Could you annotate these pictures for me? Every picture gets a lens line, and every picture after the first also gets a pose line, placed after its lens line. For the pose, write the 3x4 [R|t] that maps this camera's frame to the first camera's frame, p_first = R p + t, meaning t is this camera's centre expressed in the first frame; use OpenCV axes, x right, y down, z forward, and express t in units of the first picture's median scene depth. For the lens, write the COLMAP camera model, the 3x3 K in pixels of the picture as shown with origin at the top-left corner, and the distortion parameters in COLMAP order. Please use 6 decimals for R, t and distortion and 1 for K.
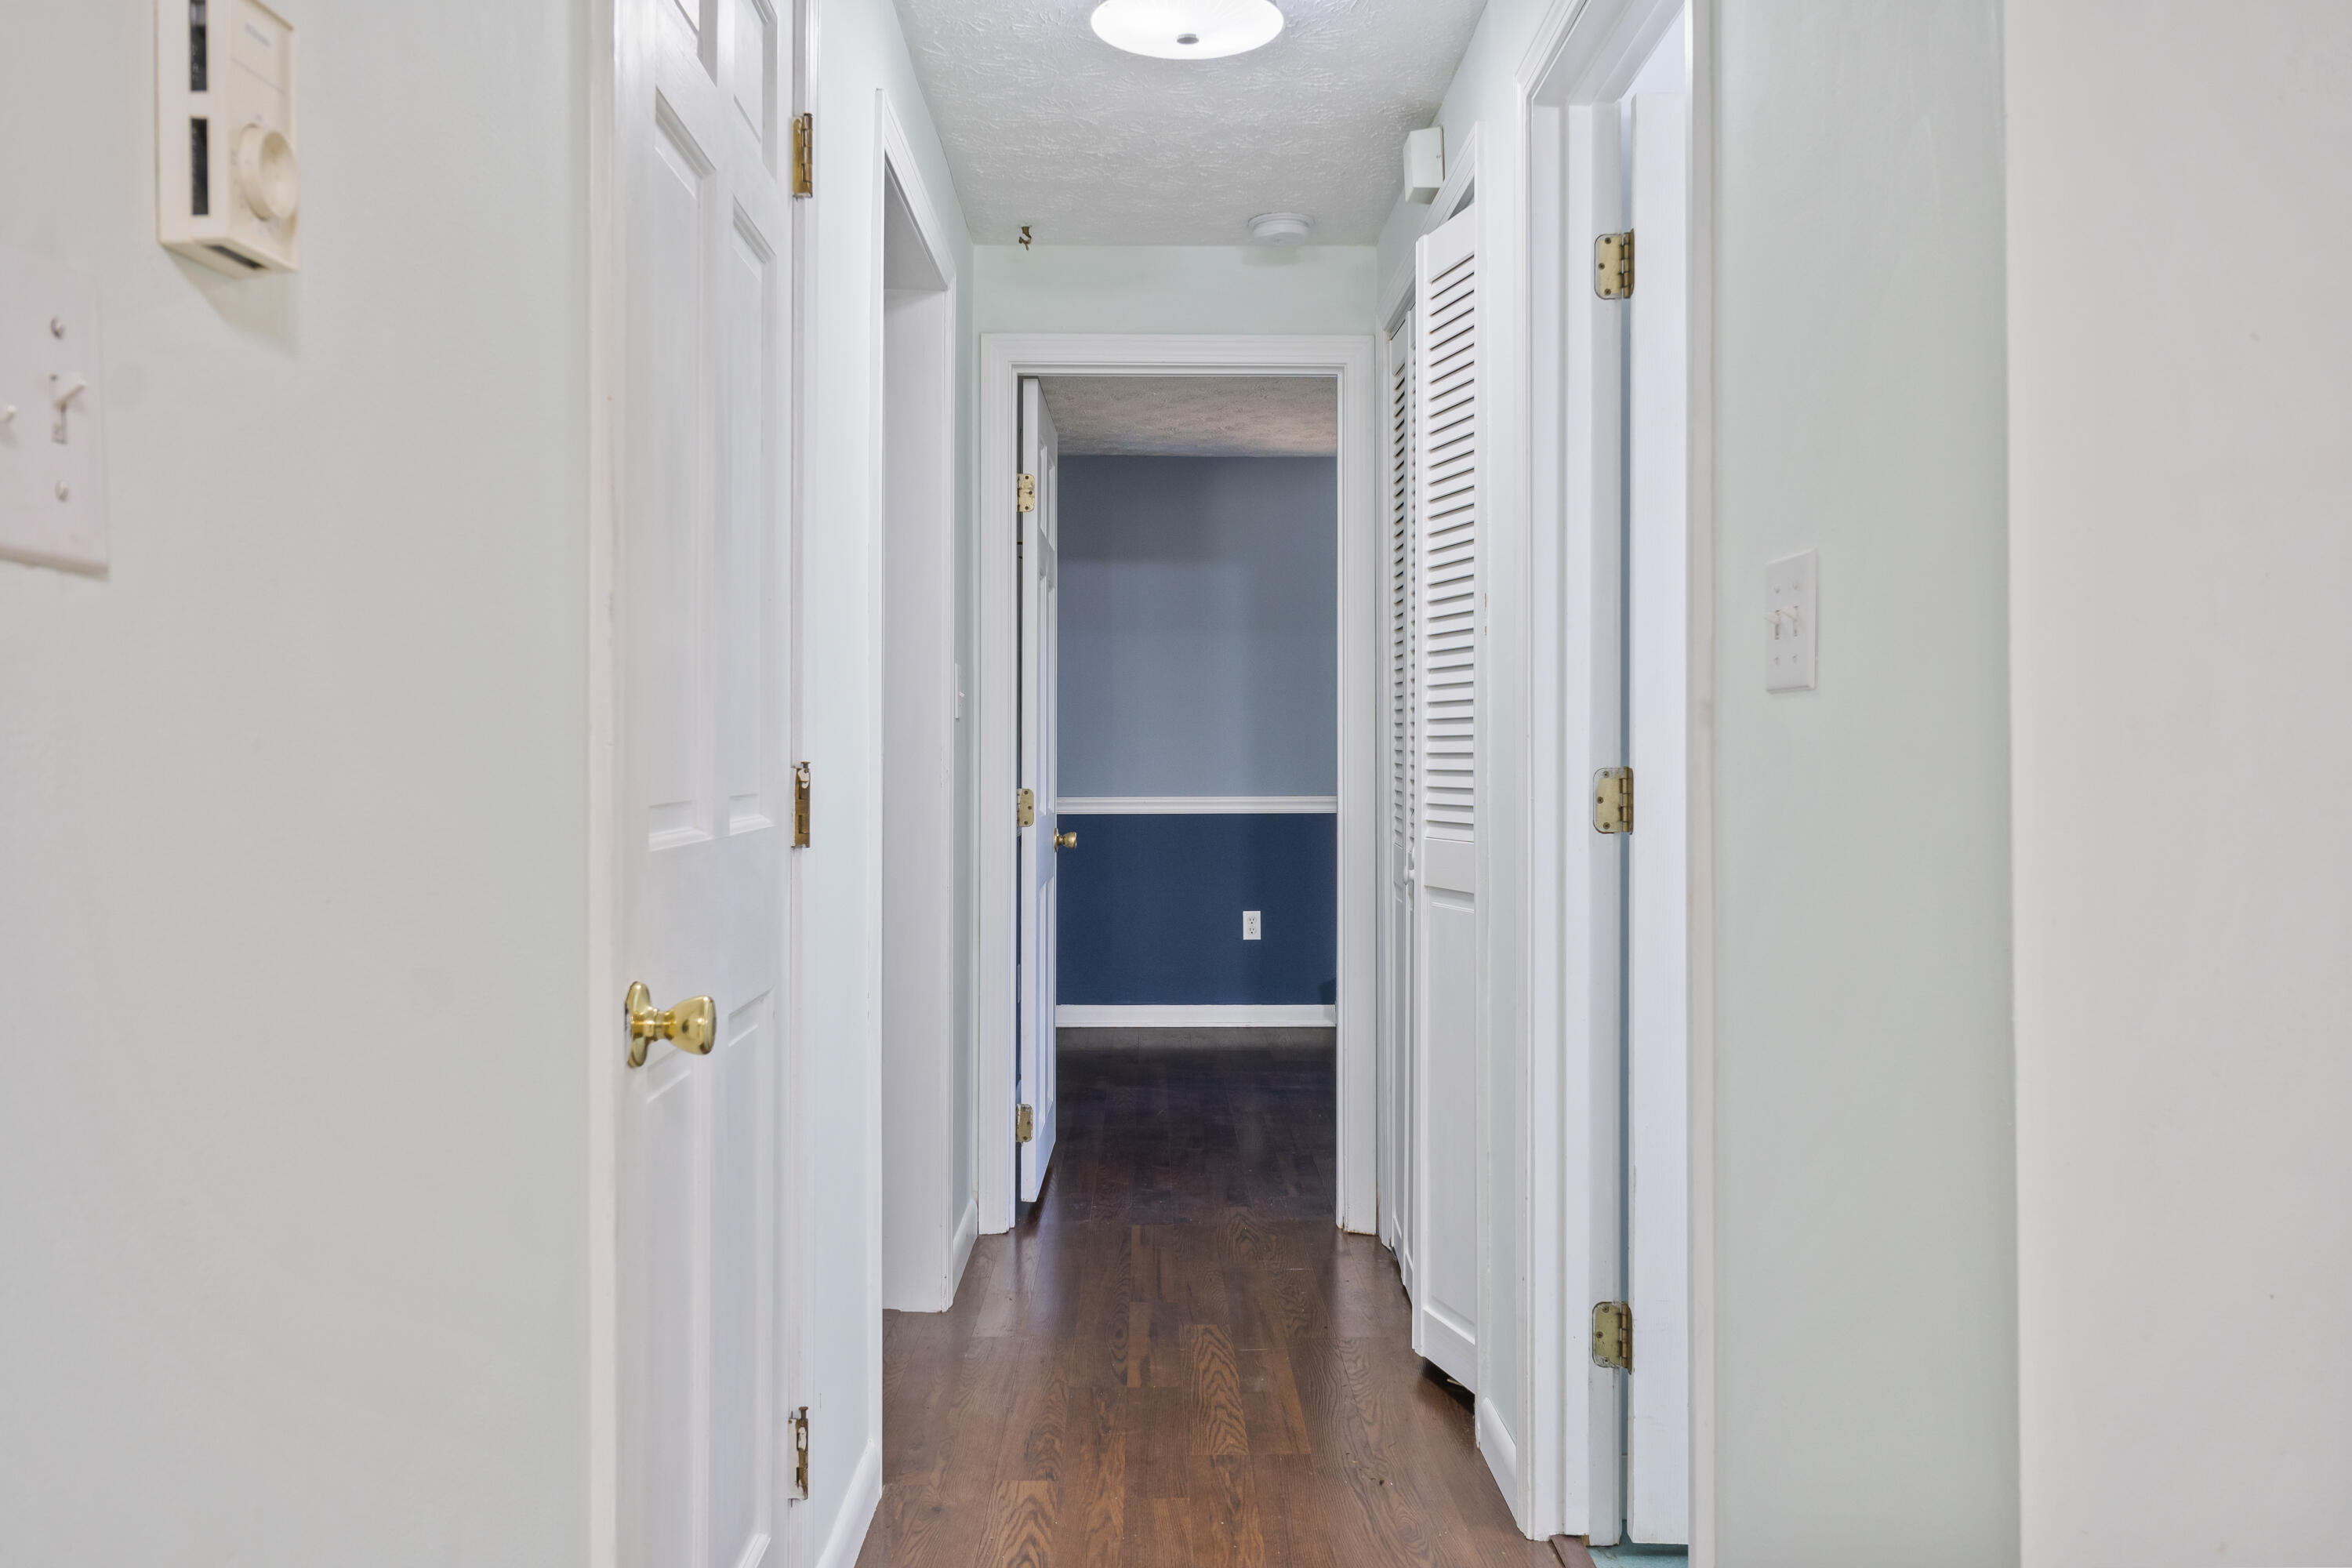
lens RADIAL K [[1939.8, 0, 1176.0], [0, 1939.8, 784.0], [0, 0, 1]] dist [0.000473, 0.001386]
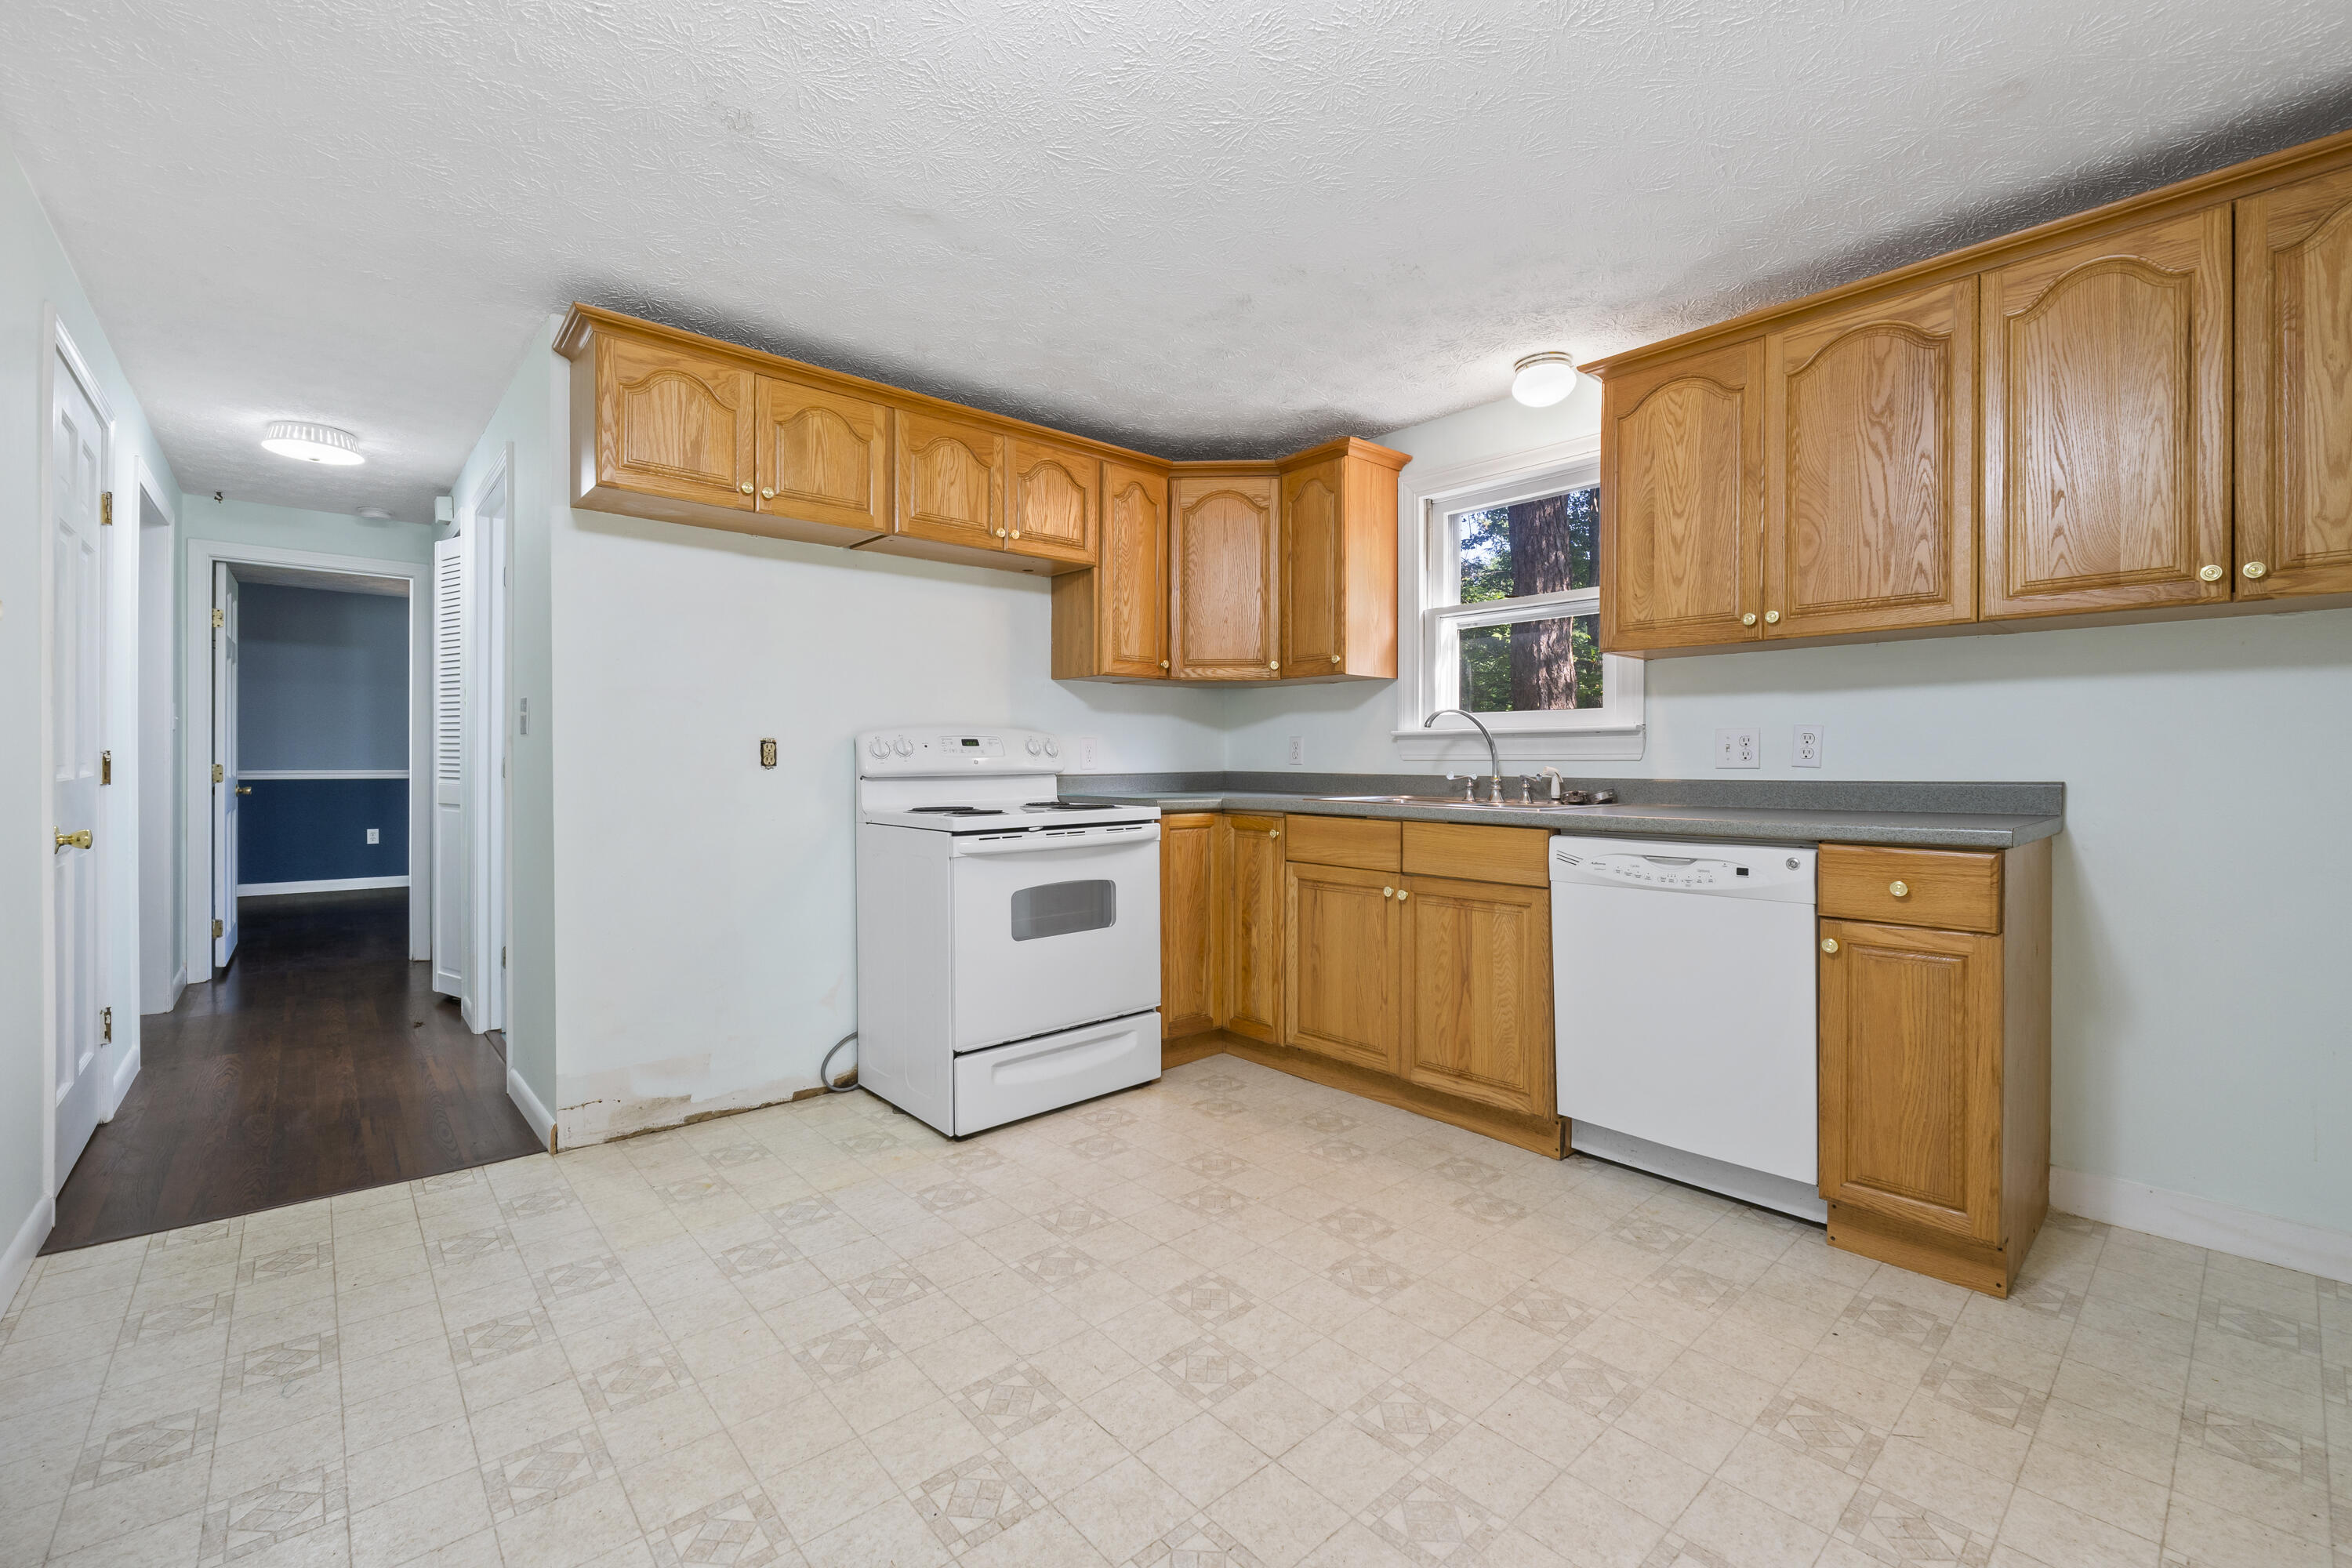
lens RADIAL K [[1003.6, 0, 1176.0], [0, 1003.6, 784.0], [0, 0, 1]] dist [-0.002252, -0.000585]
pose [[0.766839, -0.000915, 0.641839, 0.020522], [-0.008588, 0.999895, 0.011686, 0.002667], [-0.641783, -0.014473, 0.766750, -0.482979]]
